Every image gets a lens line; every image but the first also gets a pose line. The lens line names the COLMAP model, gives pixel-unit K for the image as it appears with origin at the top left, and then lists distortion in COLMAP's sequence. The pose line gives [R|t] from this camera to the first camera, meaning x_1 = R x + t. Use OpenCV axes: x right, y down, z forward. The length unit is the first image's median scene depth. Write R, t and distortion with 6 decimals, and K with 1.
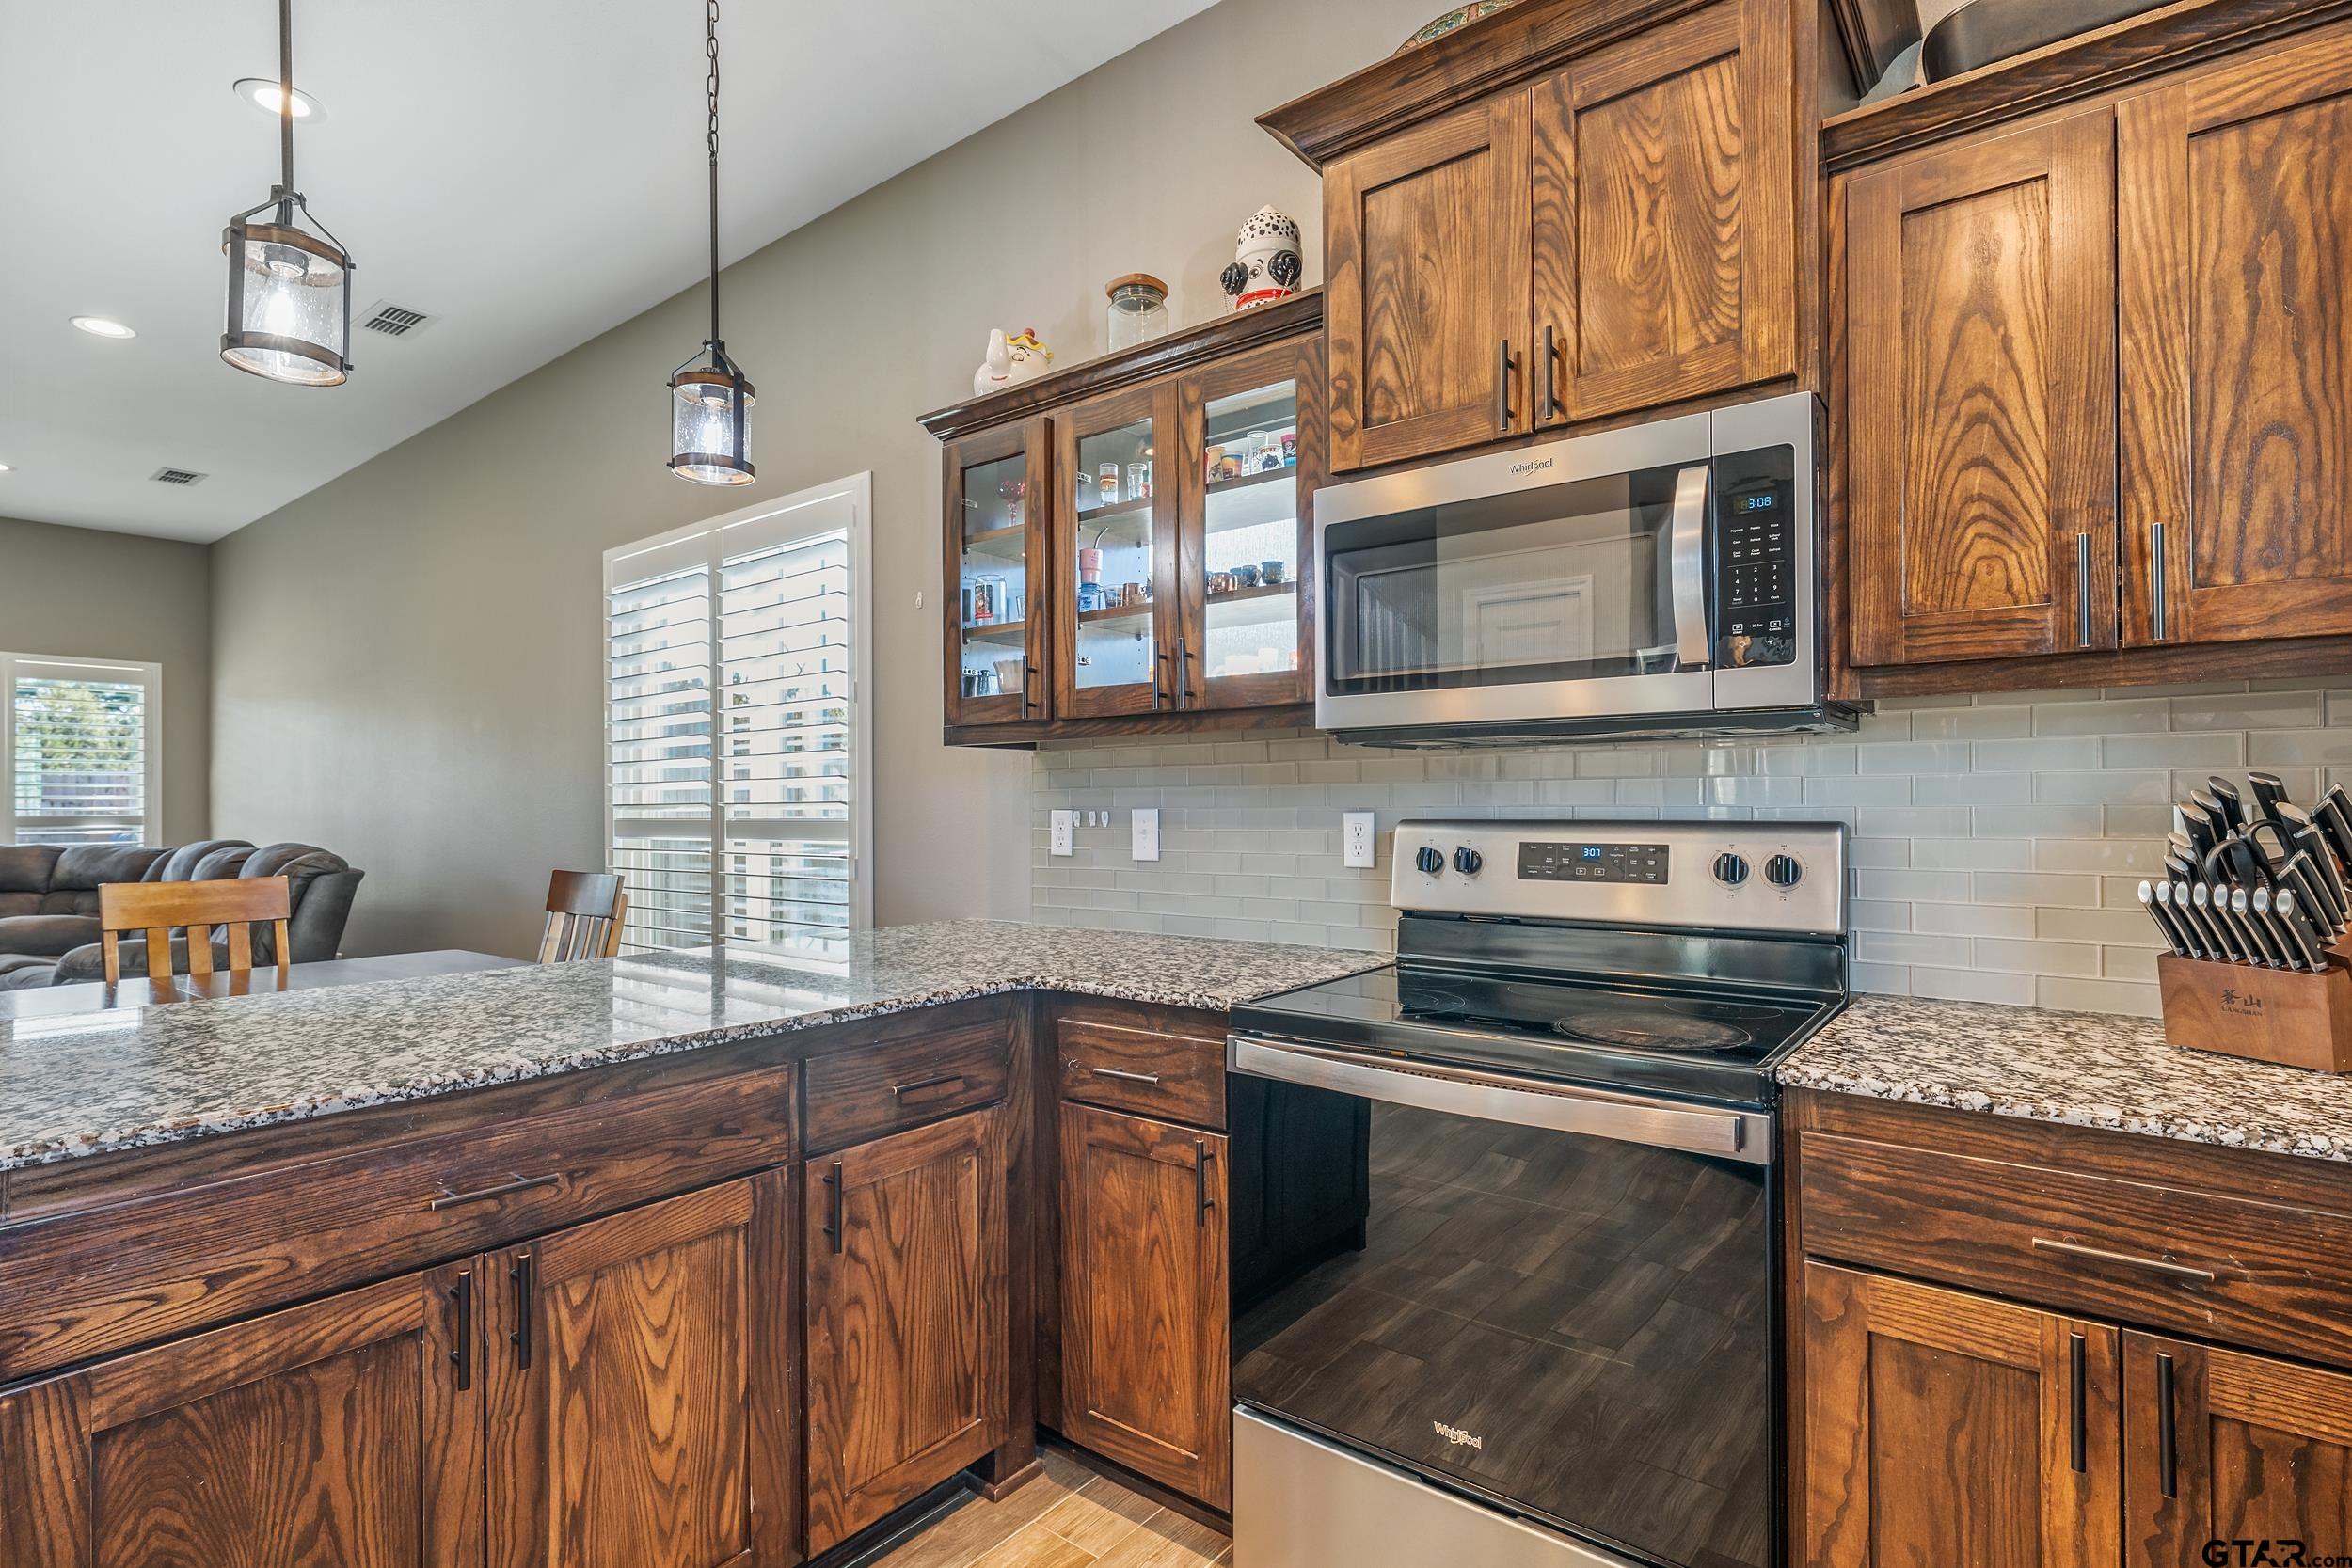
lens RADIAL K [[1150.6, 0, 1177.9], [0, 1150.6, 796.1], [0, 0, 1]] dist [0.000751, 0.000056]
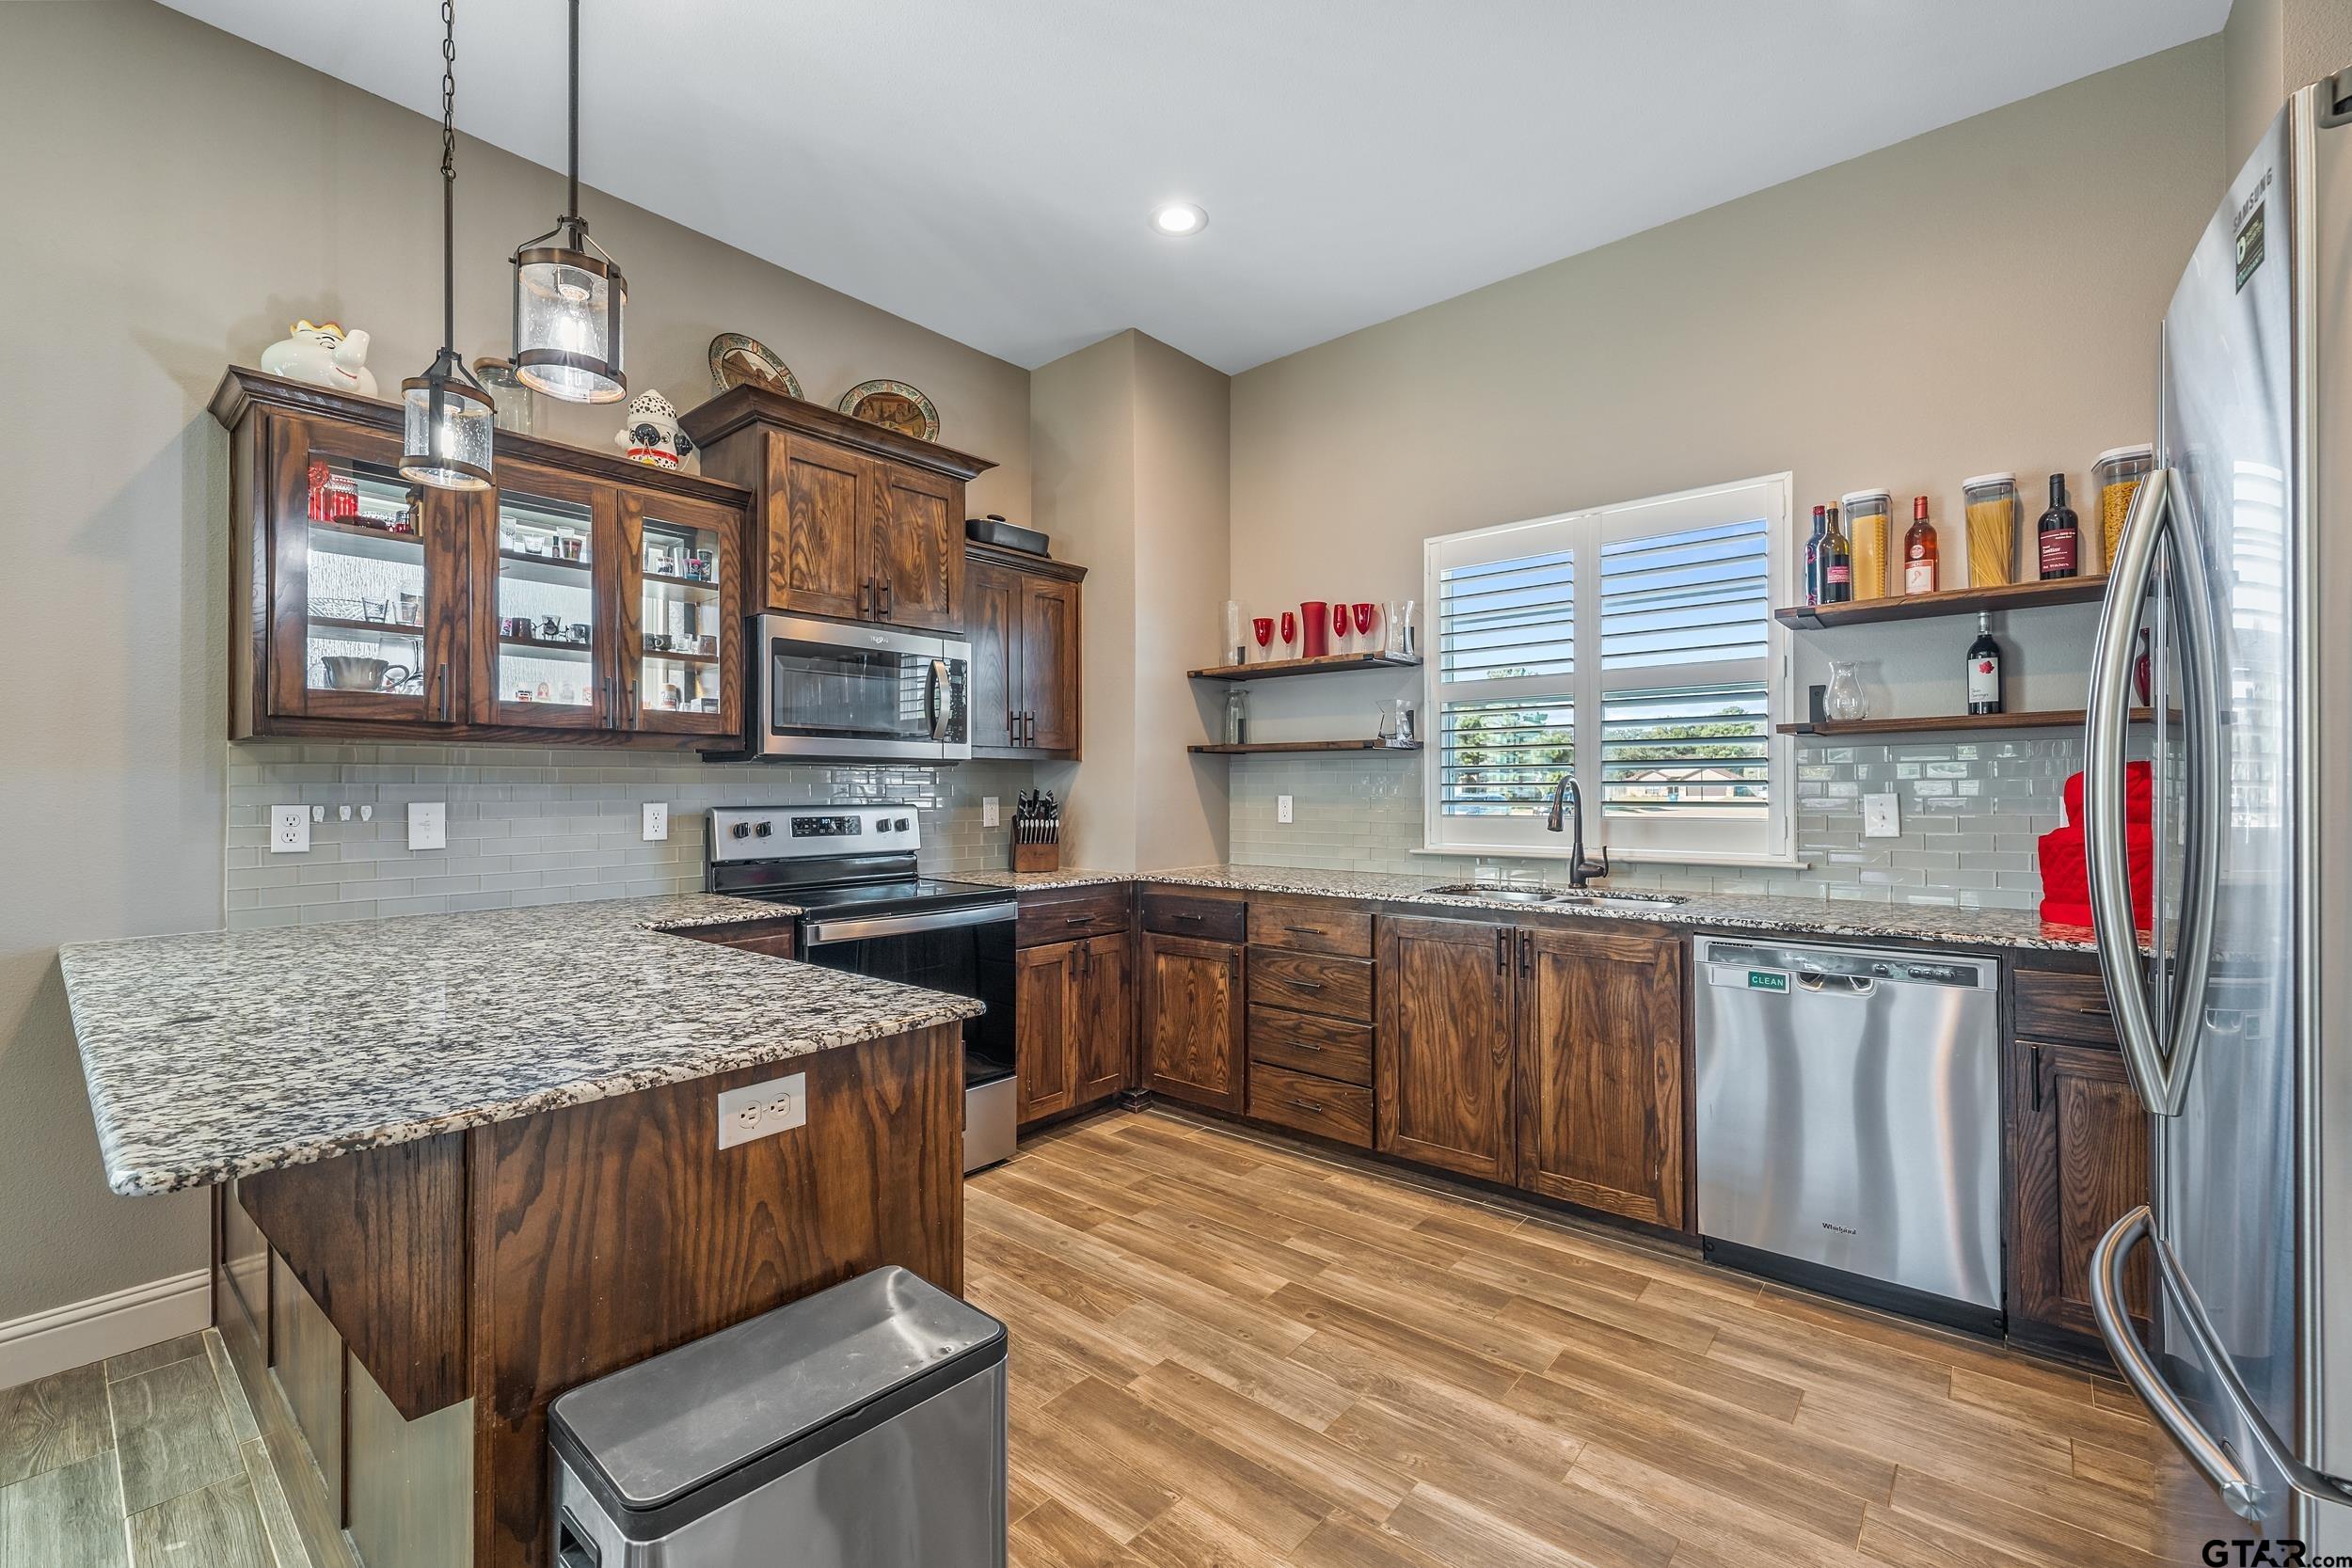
lens RADIAL K [[996.5, 0, 1176.0], [0, 996.5, 784.0], [0, 0, 1]] dist [-0.001267, -0.000061]
pose [[0.029547, 0.011963, 0.999492, -1.131173], [-0.001491, 0.999928, -0.011924, 0.003587], [-0.999562, -0.001138, 0.029563, 0.287531]]
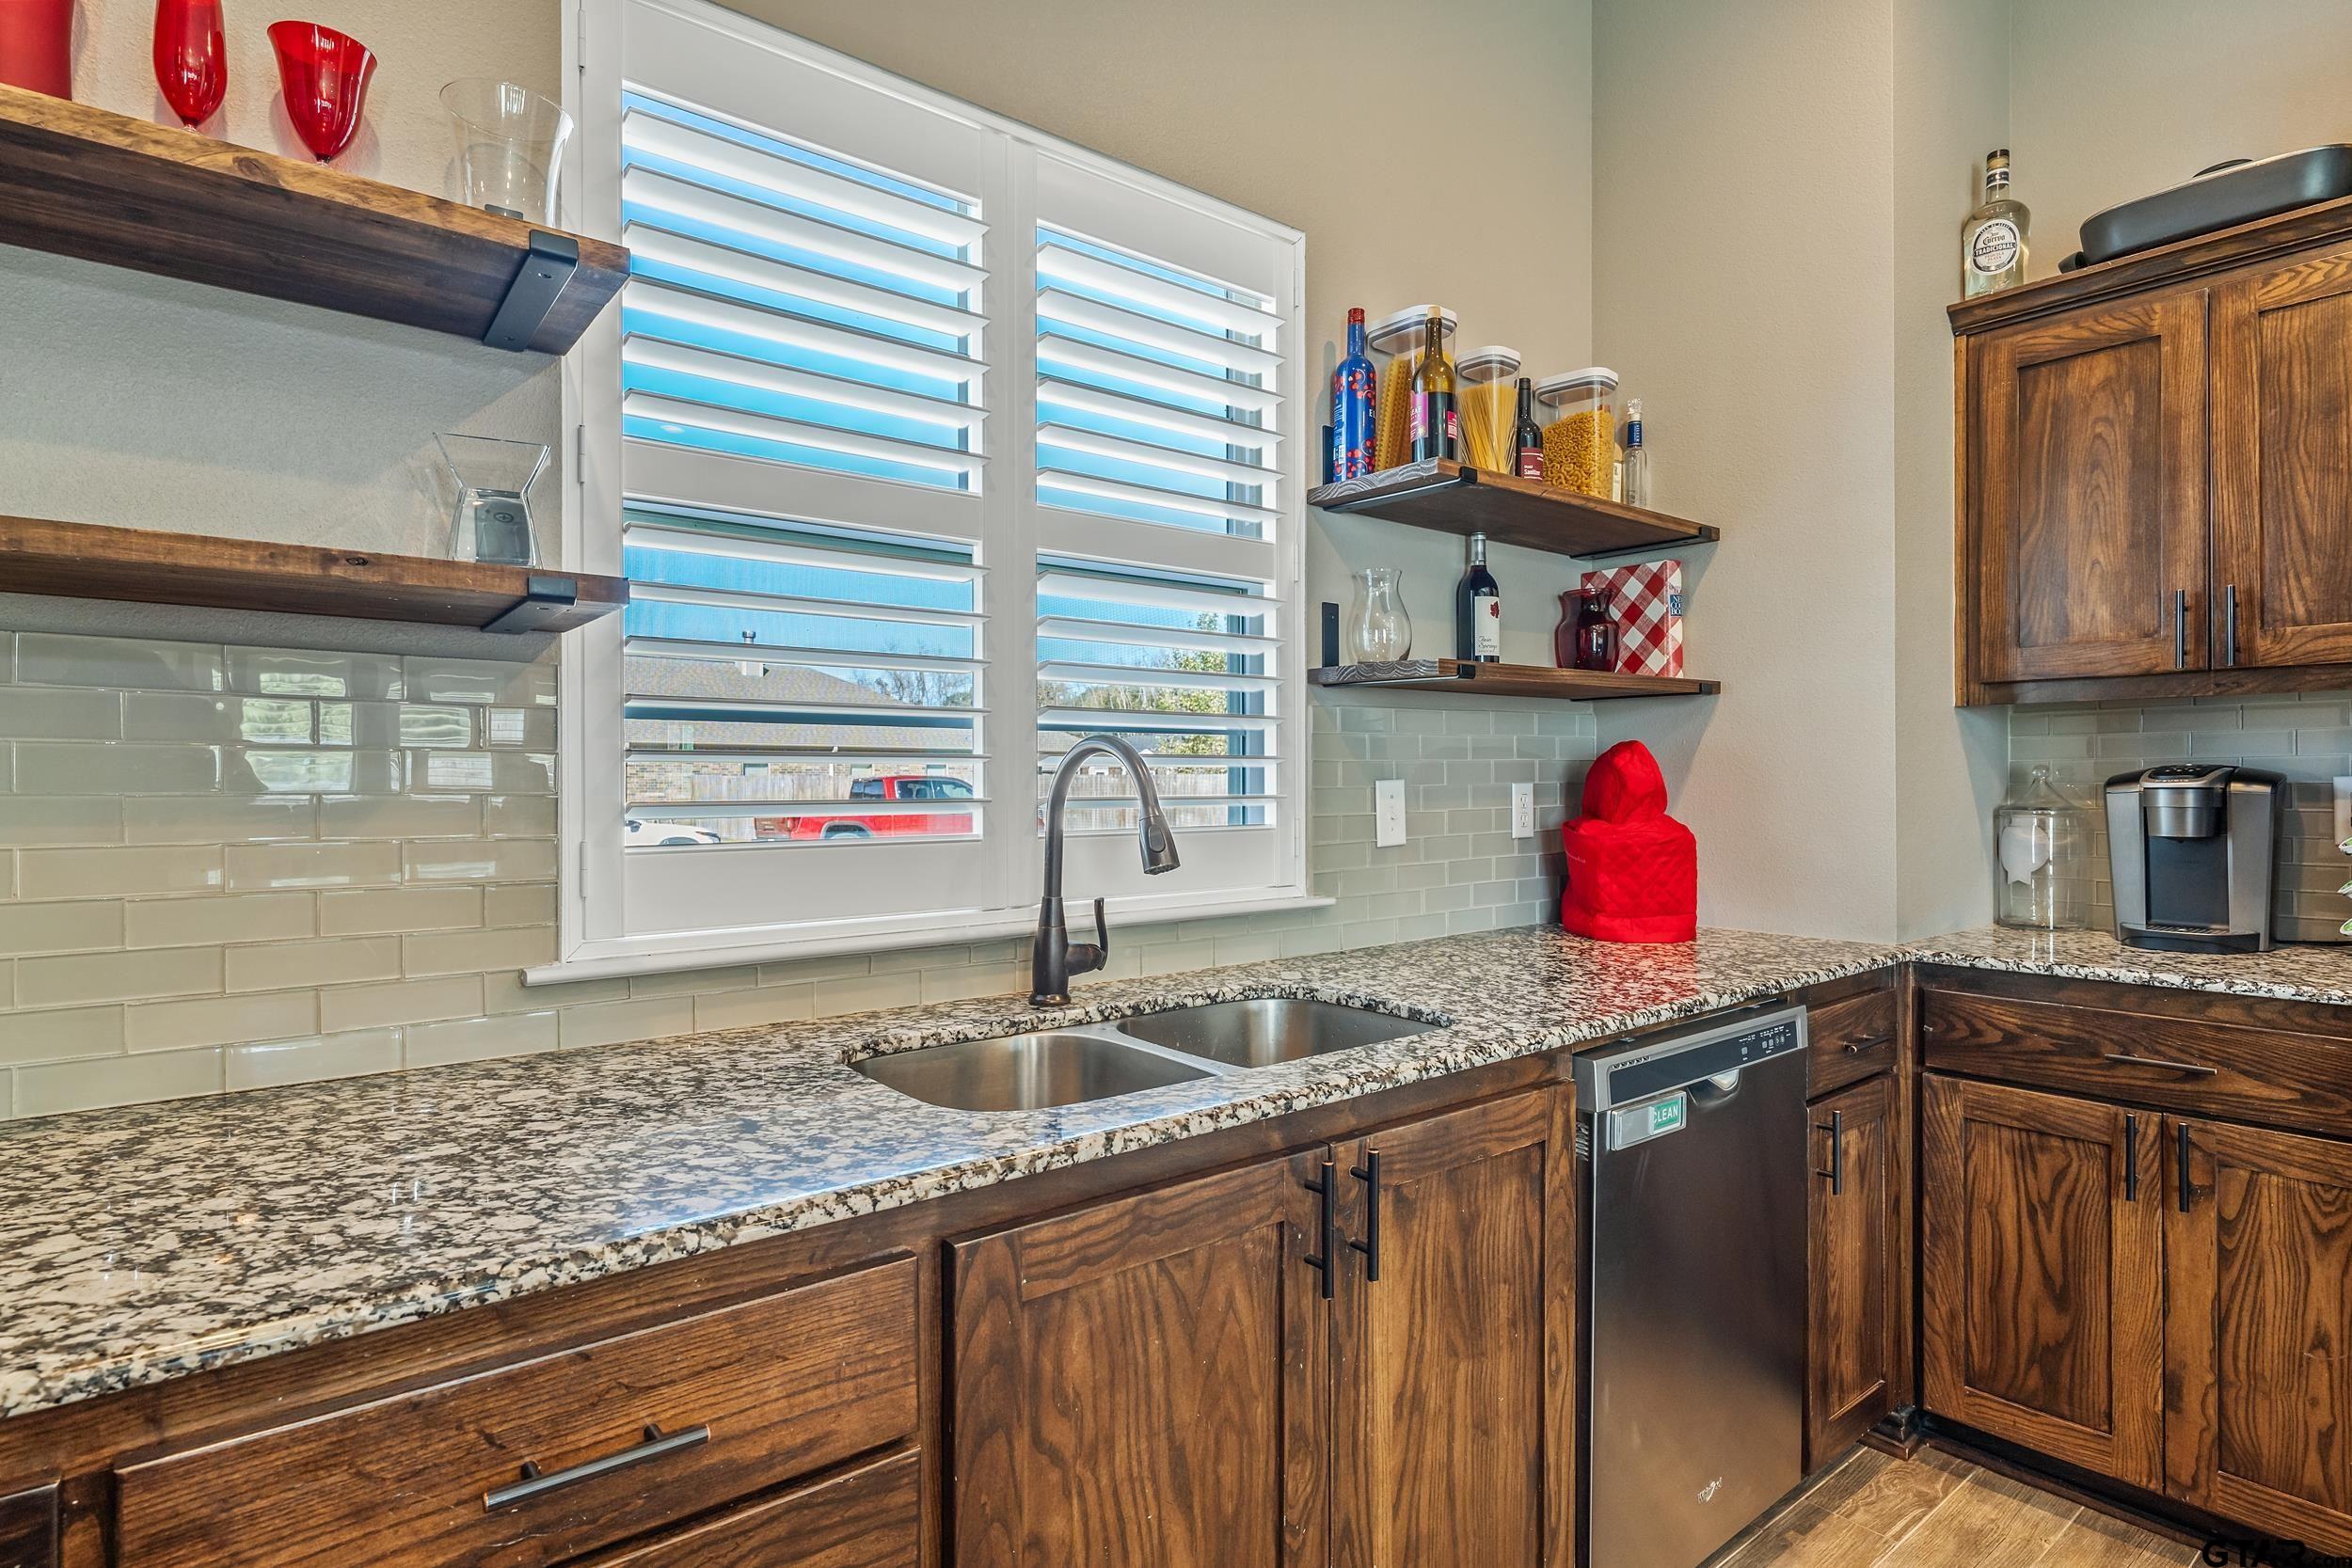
lens RADIAL K [[1193.2, 0, 1171.2], [0, 1193.2, 800.1], [0, 0, 1]] dist [0.002760, 0.000233]
pose [[-0.975194, 0.004756, 0.221299, 0.049794], [0.006137, 0.999966, 0.005553, 0.007102], [-0.221265, 0.006774, -0.975190, 0.437764]]
